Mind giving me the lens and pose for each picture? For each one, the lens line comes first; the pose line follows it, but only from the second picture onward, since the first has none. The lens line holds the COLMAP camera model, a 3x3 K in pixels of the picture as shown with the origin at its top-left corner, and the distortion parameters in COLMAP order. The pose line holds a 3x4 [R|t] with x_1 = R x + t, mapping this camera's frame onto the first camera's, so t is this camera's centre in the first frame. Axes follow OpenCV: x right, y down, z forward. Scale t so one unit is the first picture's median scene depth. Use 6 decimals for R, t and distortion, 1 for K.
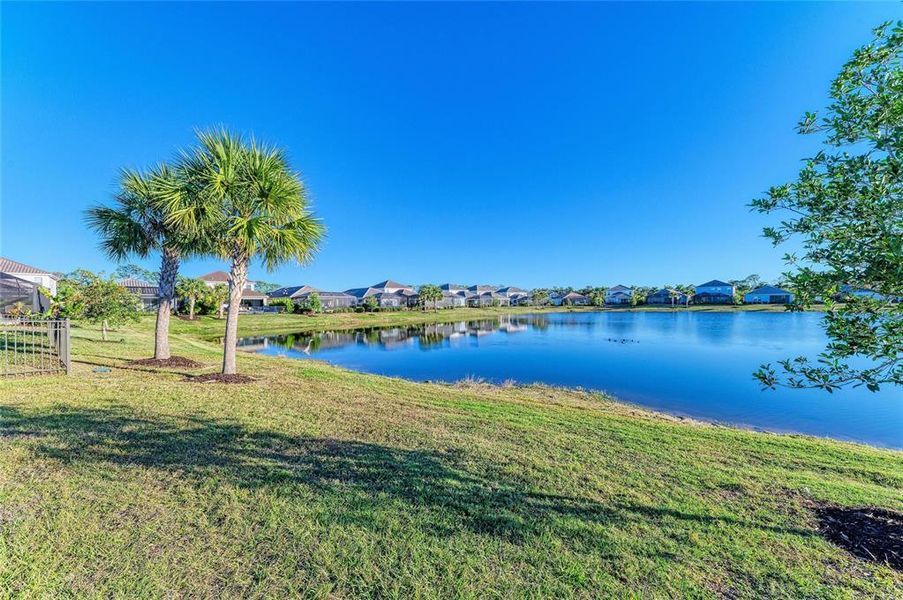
lens RADIAL K [[315.0, 0, 451.5], [0, 315.0, 300.0], [0, 0, 1]] dist [0.000537, 0.000071]
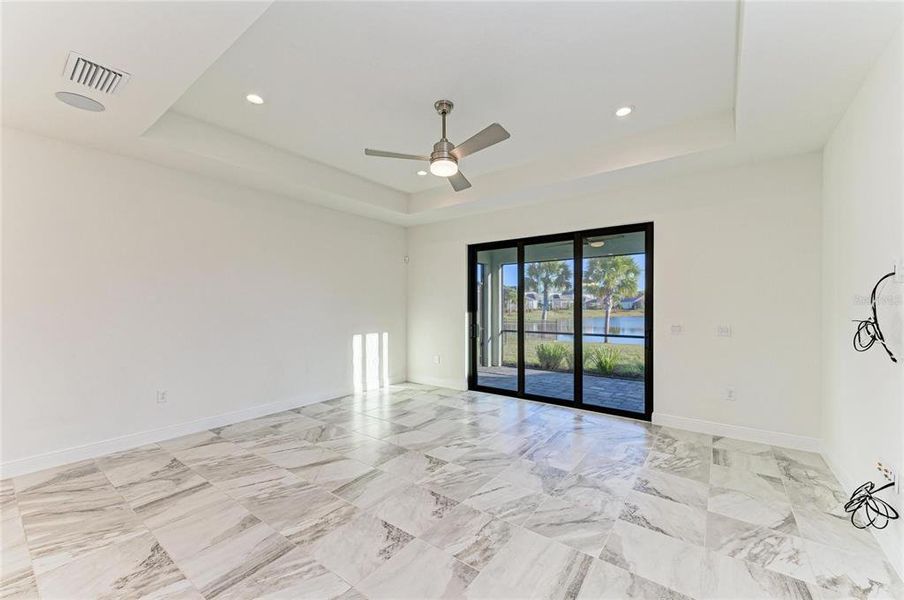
lens RADIAL K [[355.2, 0, 457.1], [0, 355.2, 305.6], [0, 0, 1]] dist [0.007805, -0.000071]
pose [[0.997330, 0.012632, -0.071923, -0.115202], [-0.011543, 0.999813, 0.015543, -0.005030], [0.072106, -0.014671, 0.997289, -0.122696]]
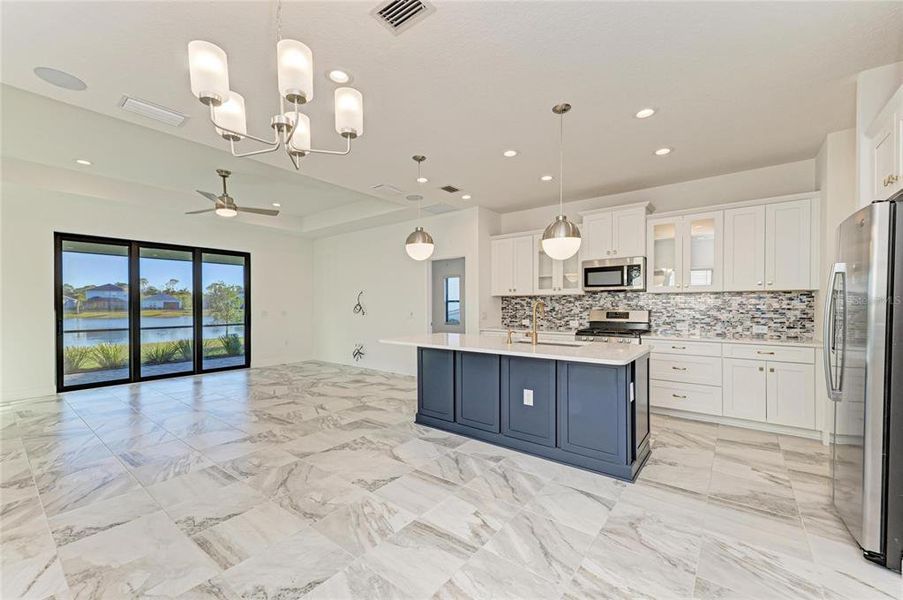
lens RADIAL K [[357.0, 0, 460.3], [0, 357.0, 306.5], [0, 0, 1]] dist [0.020475, -0.004162]
pose [[0.079140, 0.007230, 0.996837, -0.156326], [-0.013649, 0.999888, -0.006169, -0.003900], [-0.996770, -0.013117, 0.079230, -0.127126]]
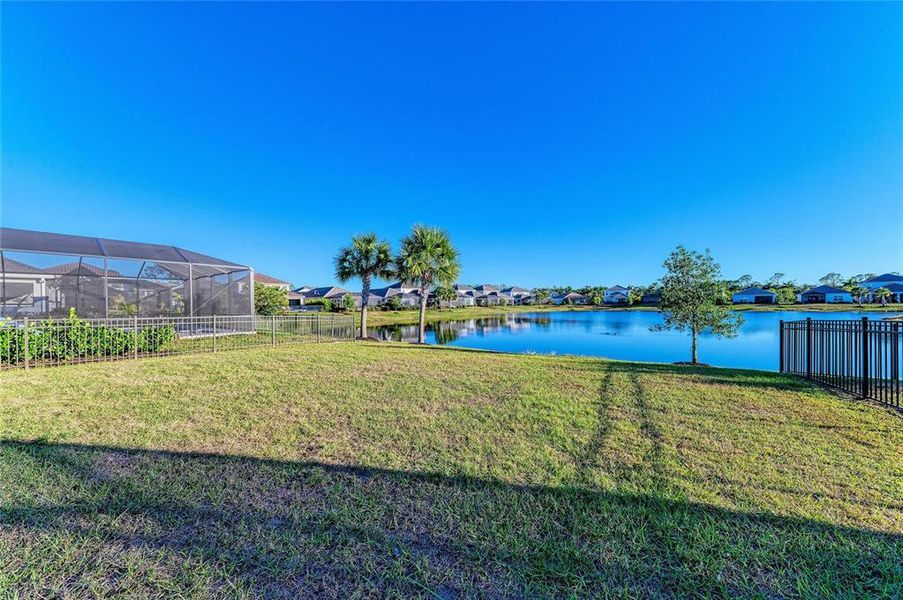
lens RADIAL K [[319.1, 0, 456.6], [0, 319.1, 306.0], [0, 0, 1]] dist [0.010251, -0.000392]
pose [[0.999646, 0.002381, 0.026490, -0.039215], [-0.003005, 0.999718, 0.023542, -0.002773], [-0.026426, -0.023613, 0.999372, -0.071303]]
